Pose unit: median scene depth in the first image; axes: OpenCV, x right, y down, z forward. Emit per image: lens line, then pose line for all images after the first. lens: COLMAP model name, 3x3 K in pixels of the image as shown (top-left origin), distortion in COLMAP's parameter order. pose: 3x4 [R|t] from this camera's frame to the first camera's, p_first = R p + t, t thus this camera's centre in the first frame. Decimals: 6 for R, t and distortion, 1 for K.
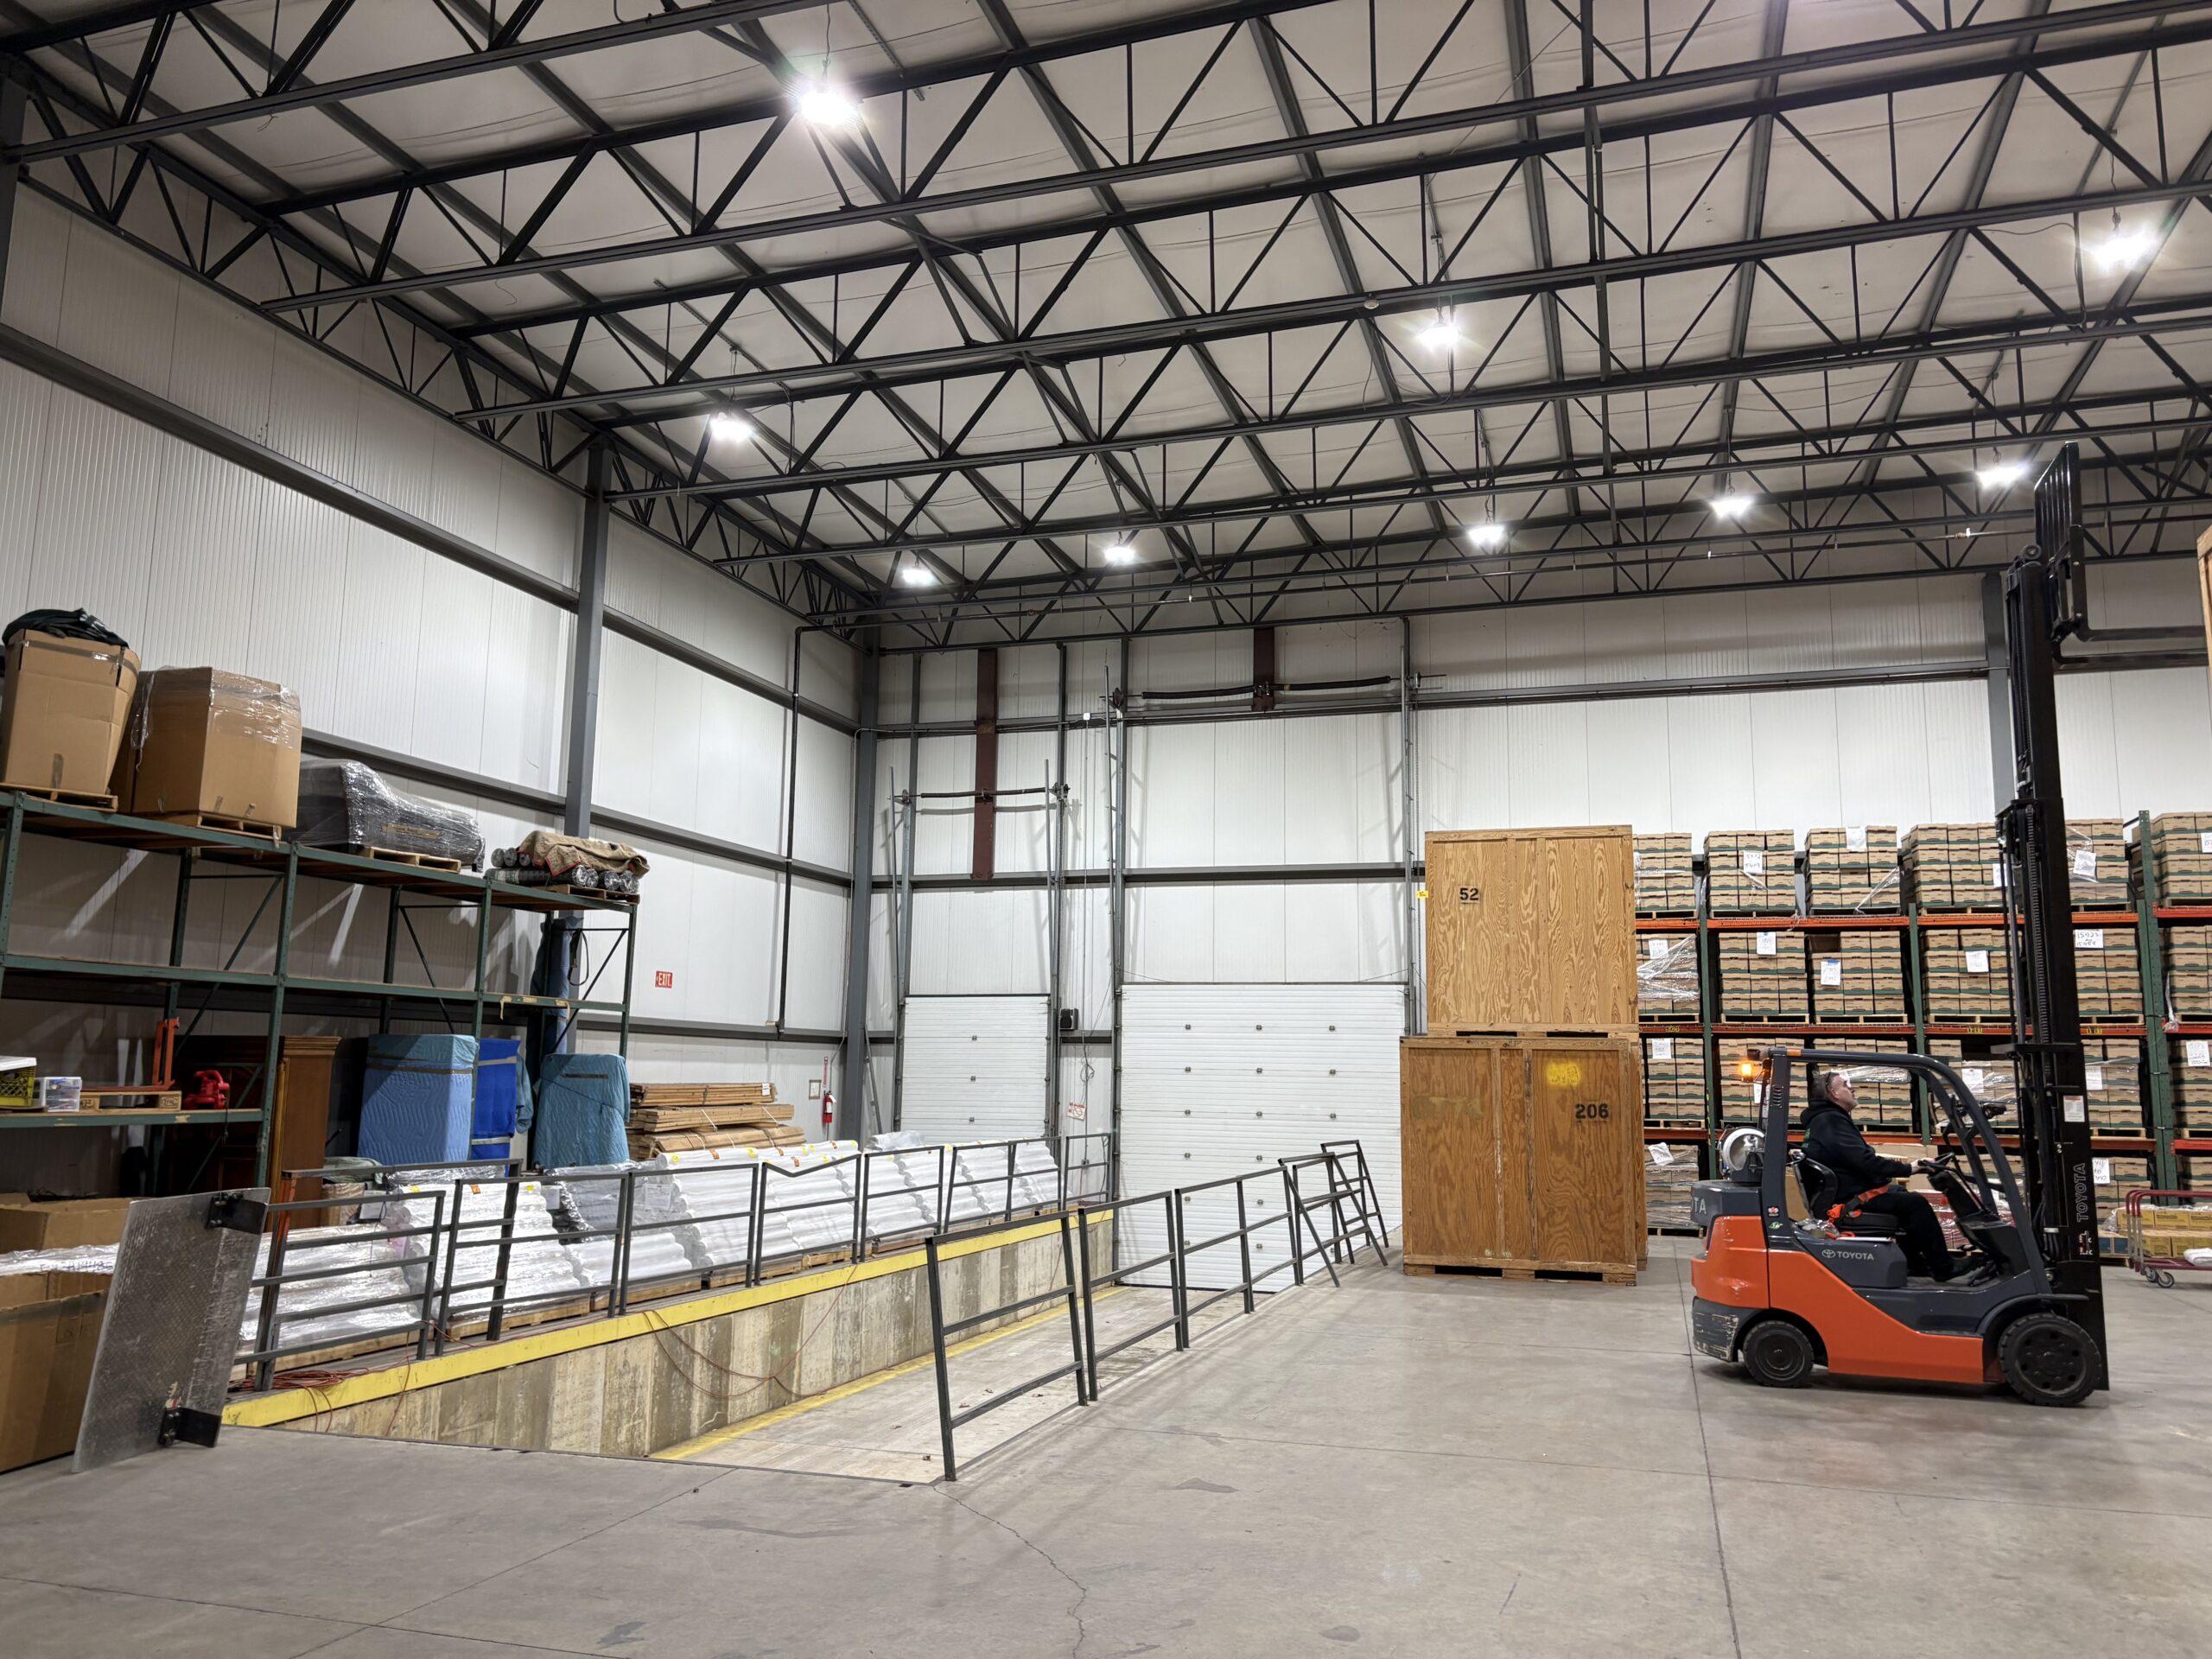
lens RADIAL K [[1670.4, 0, 1113.0], [0, 1670.4, 829.2], [0, 0, 1]] dist [0.051183, -0.045199]
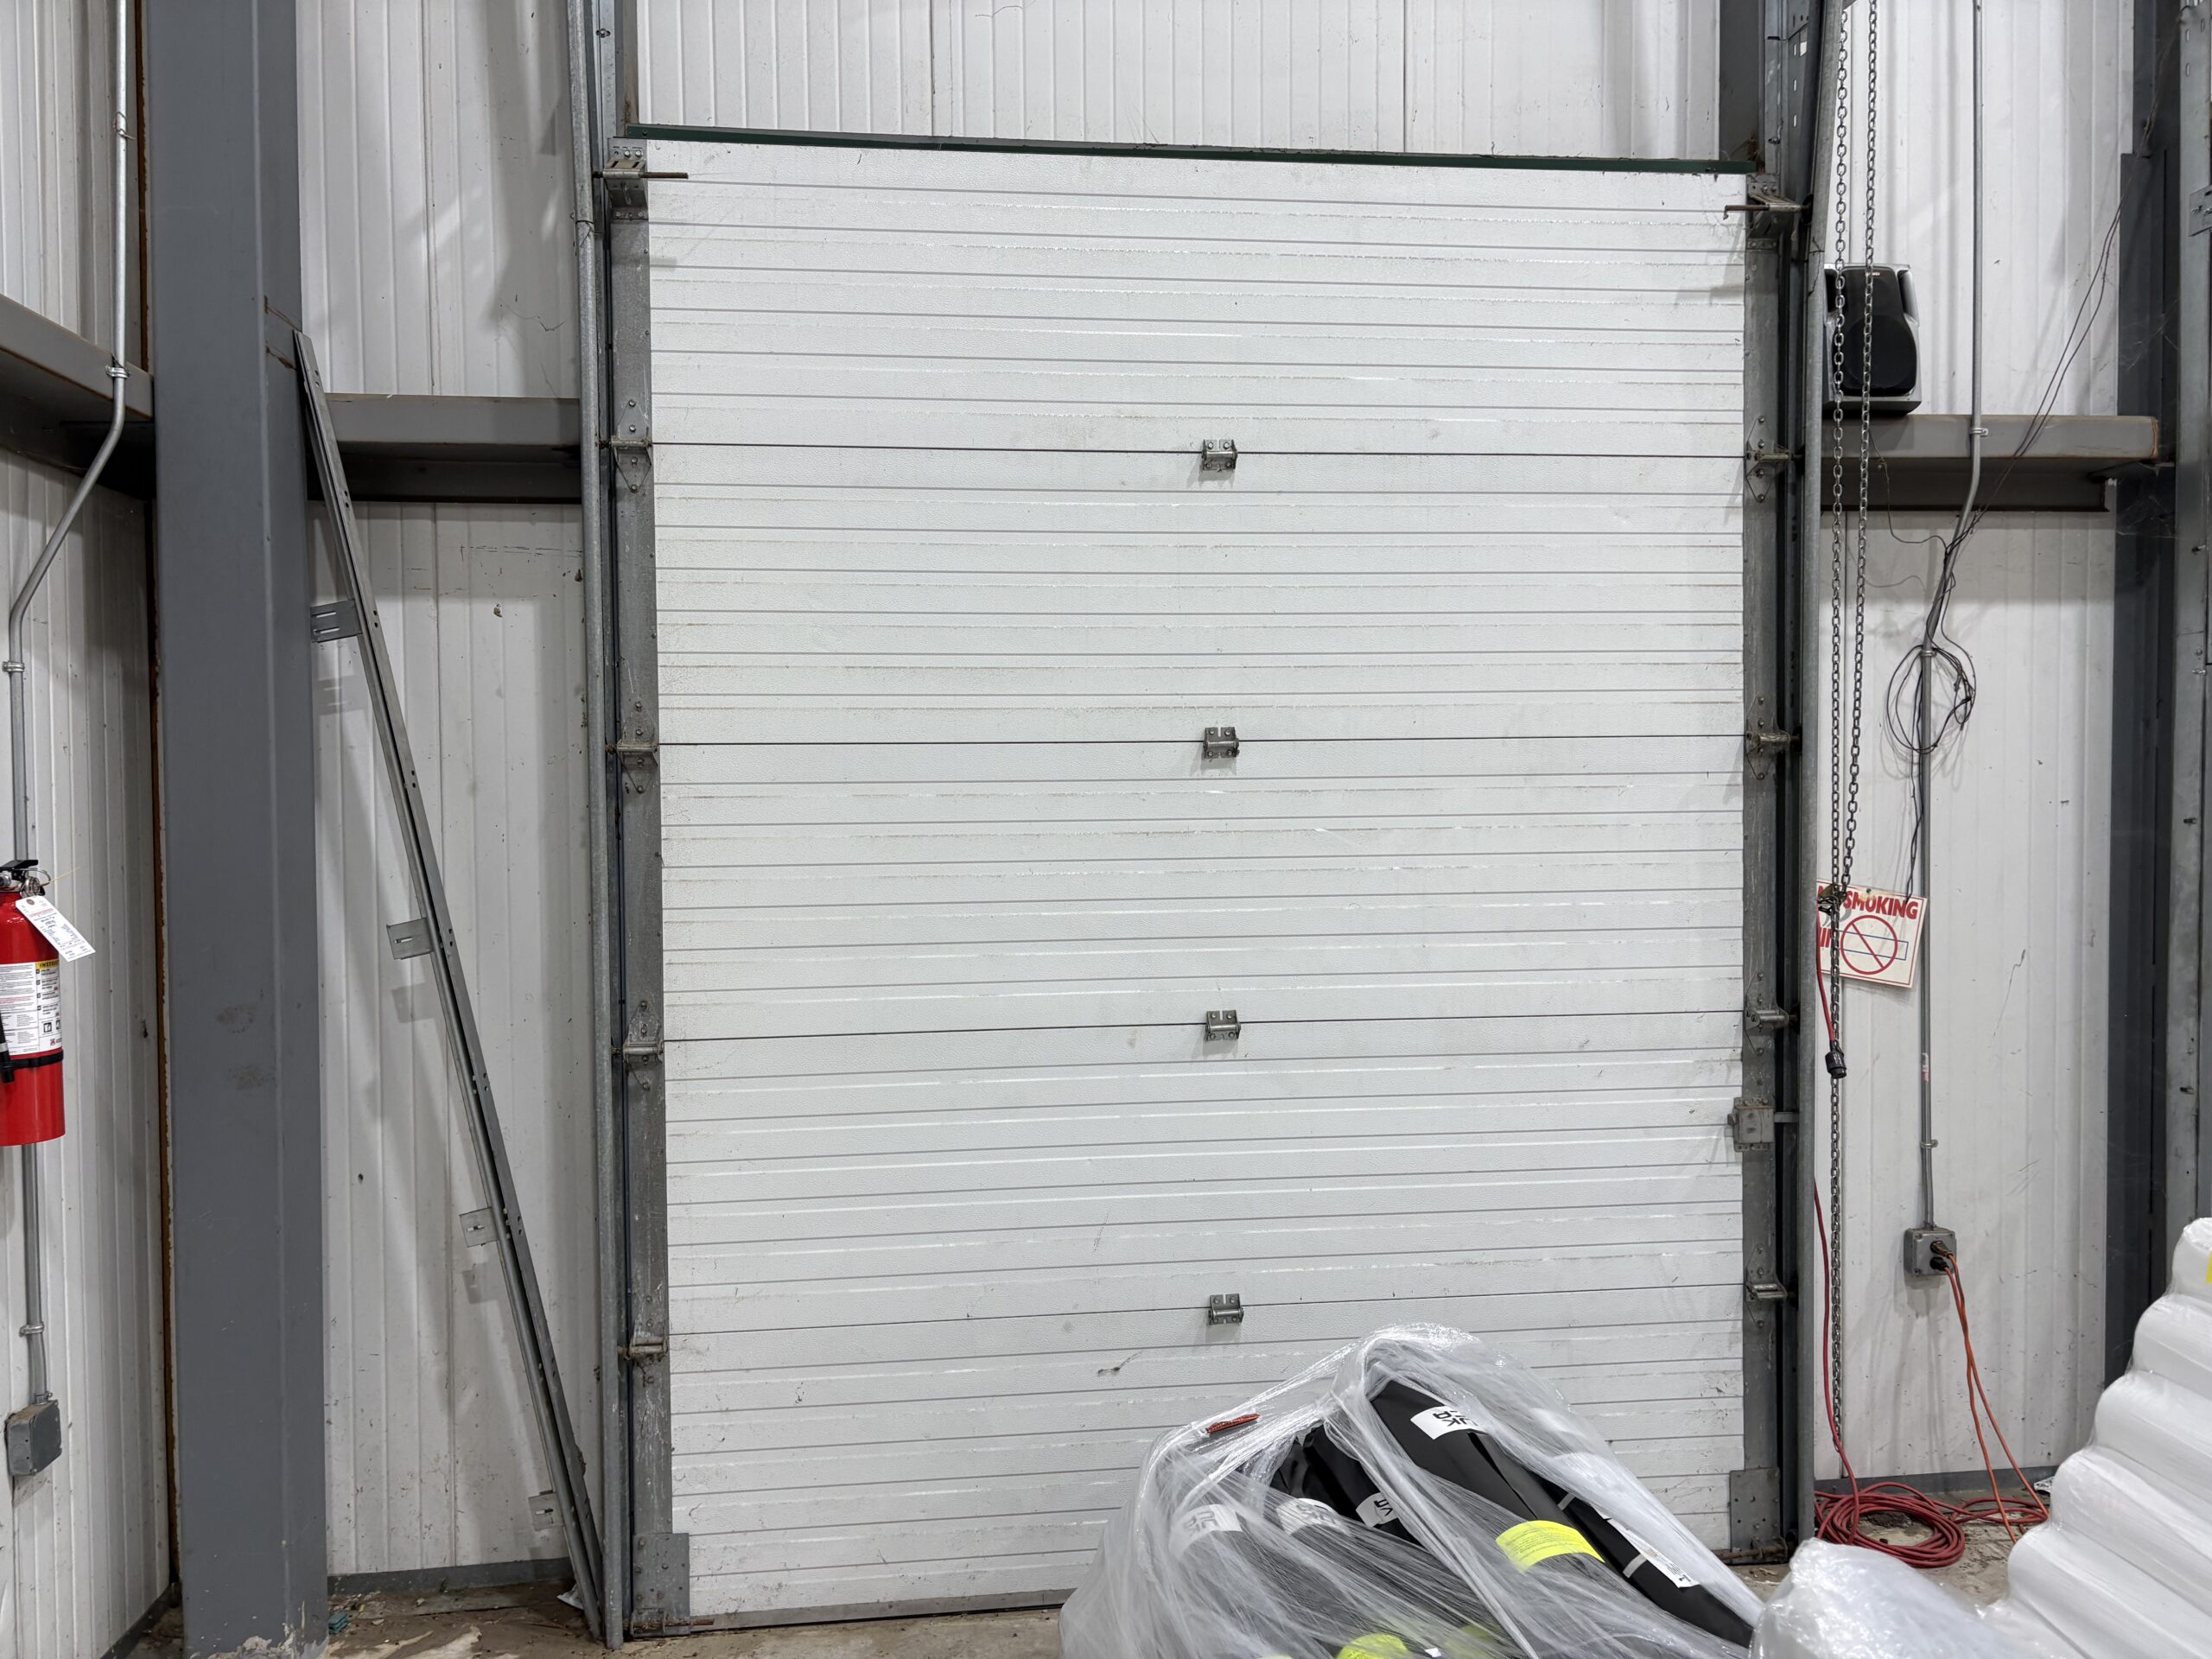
lens RADIAL K [[1670.4, 0, 1107.6], [0, 1670.4, 837.1], [0, 0, 1]] dist [0.051183, -0.045199]
pose [[0.914552, -0.032270, 0.403180, -0.182361], [-0.042505, 0.983625, 0.175144, 0.162333], [-0.402230, -0.177315, 0.898204, 1.071486]]
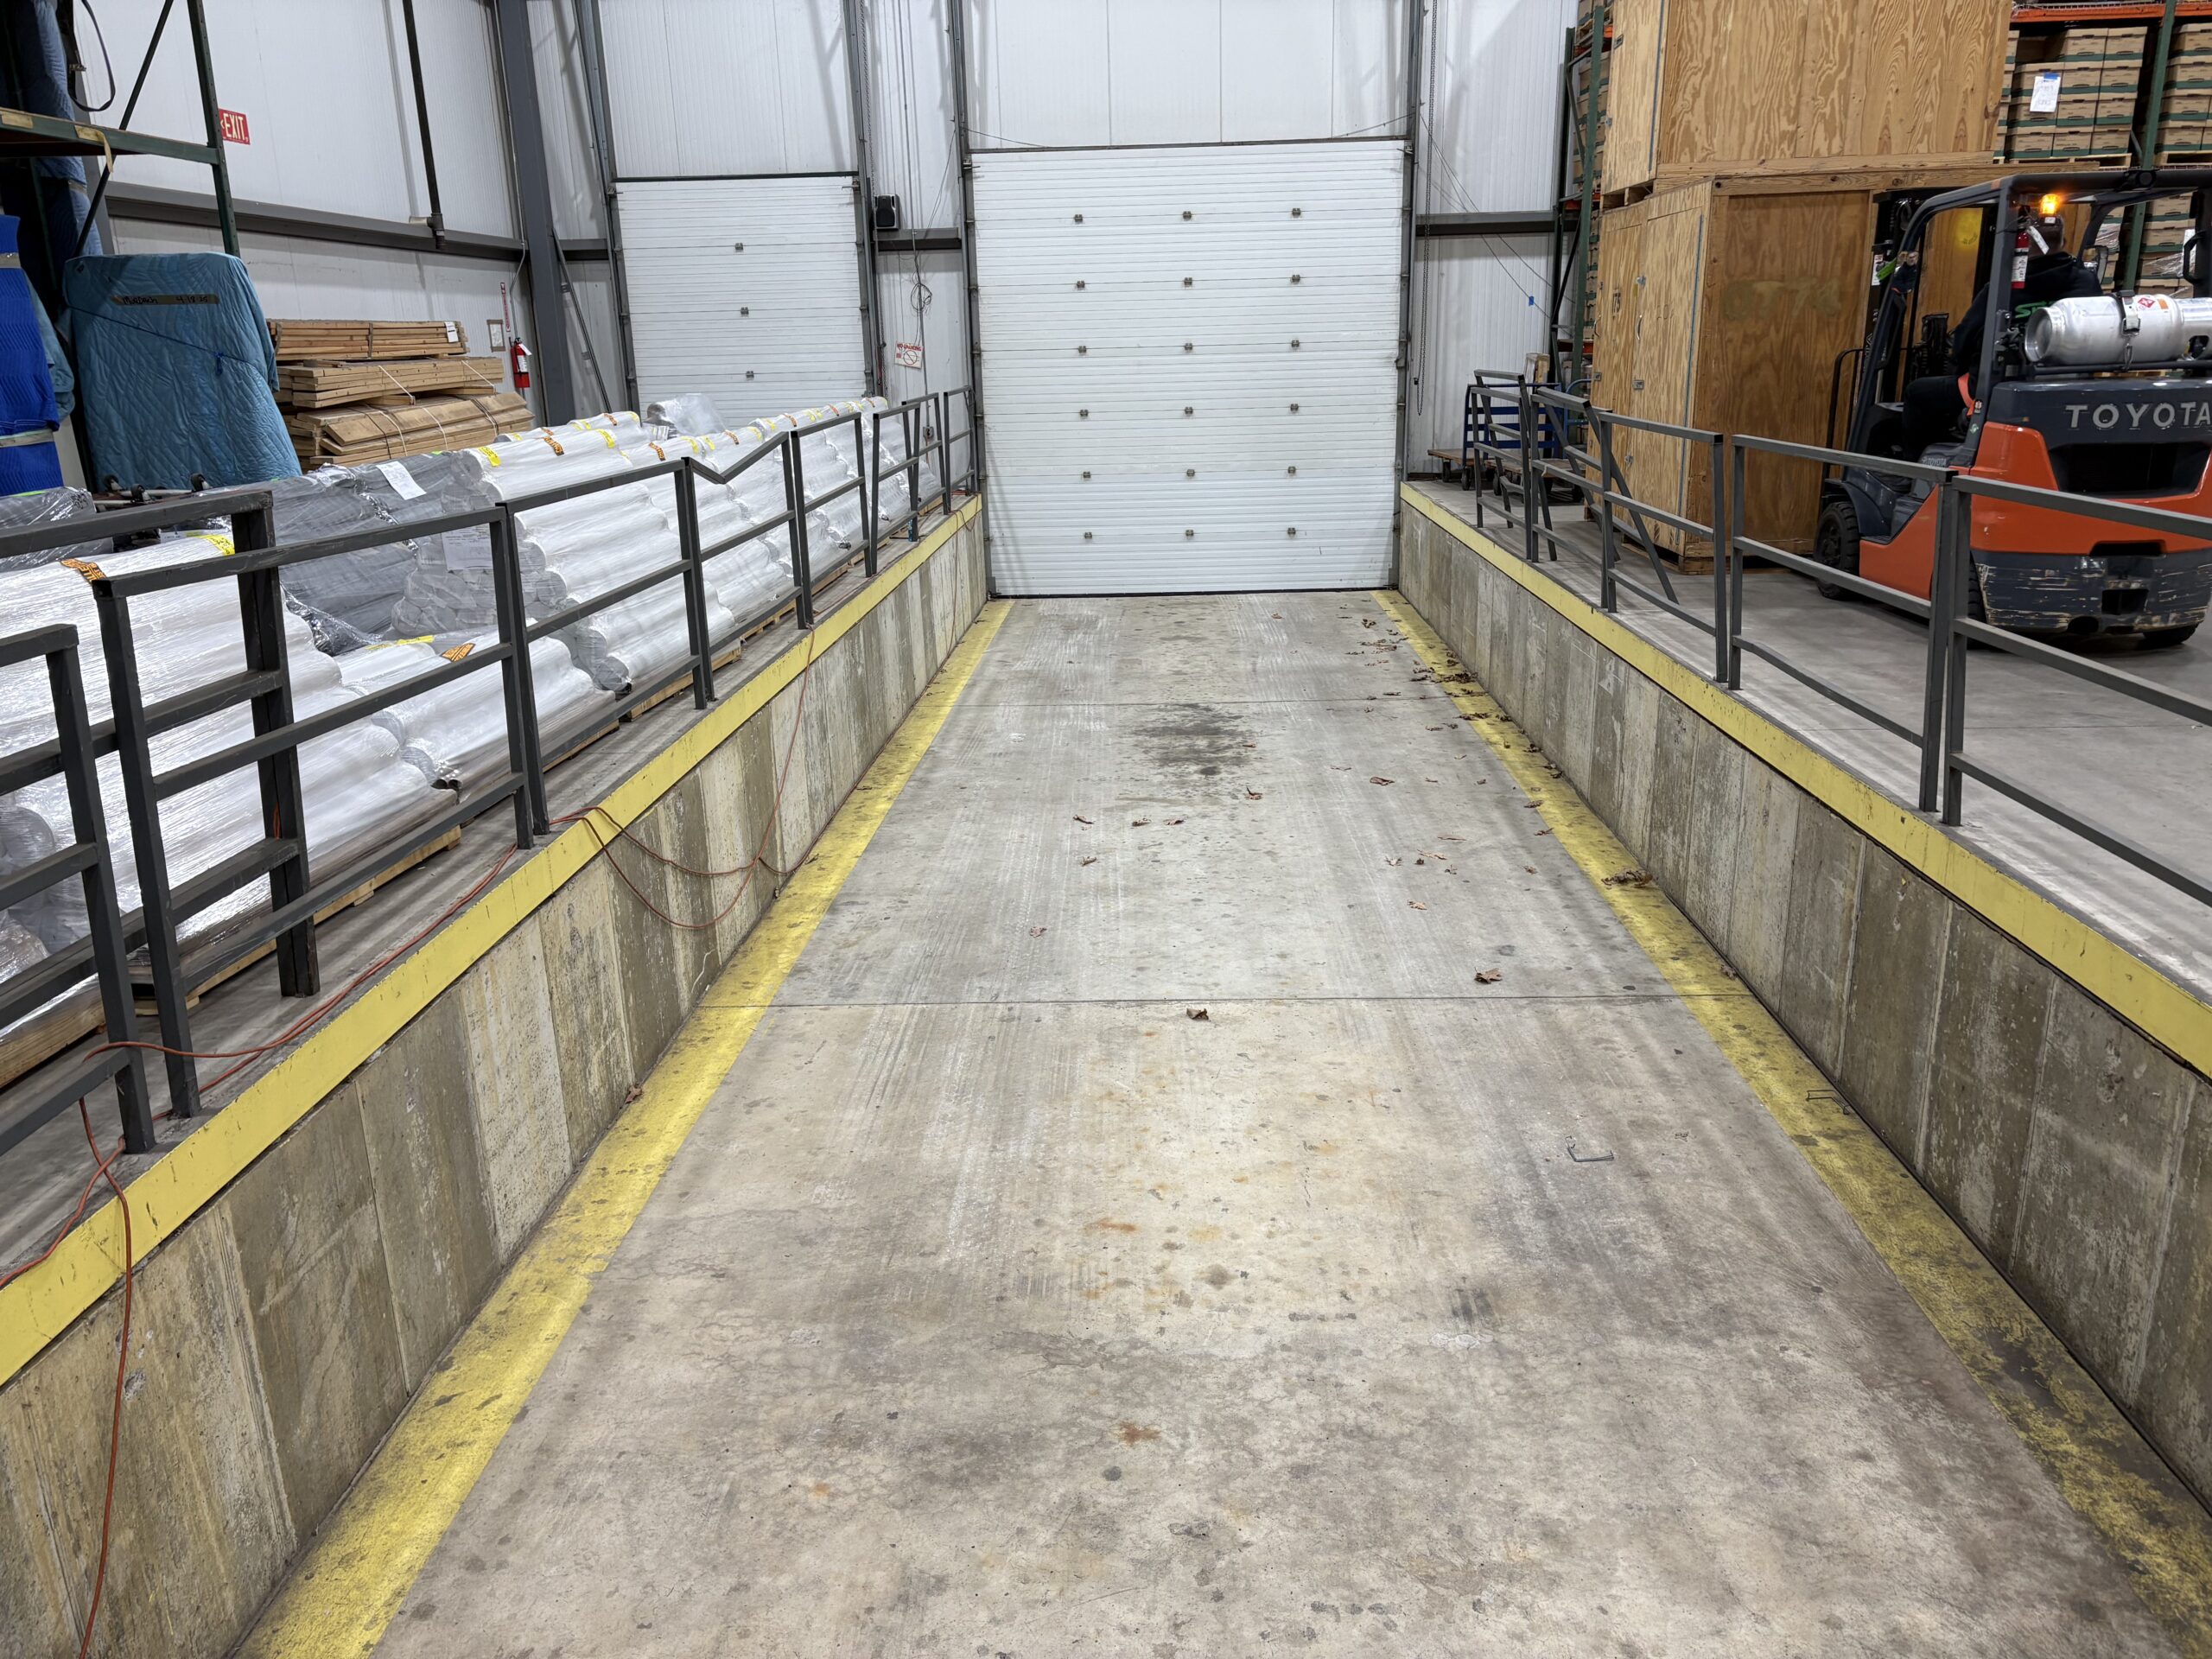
lens RADIAL K [[1670.4, 0, 1104.2], [0, 1670.4, 834.1], [0, 0, 1]] dist [0.051183, -0.045199]
pose [[0.964479, -0.111036, 0.239690, -0.157528], [-0.001160, 0.905580, 0.424174, 0.066153], [-0.264157, -0.409385, 0.873284, 0.361723]]
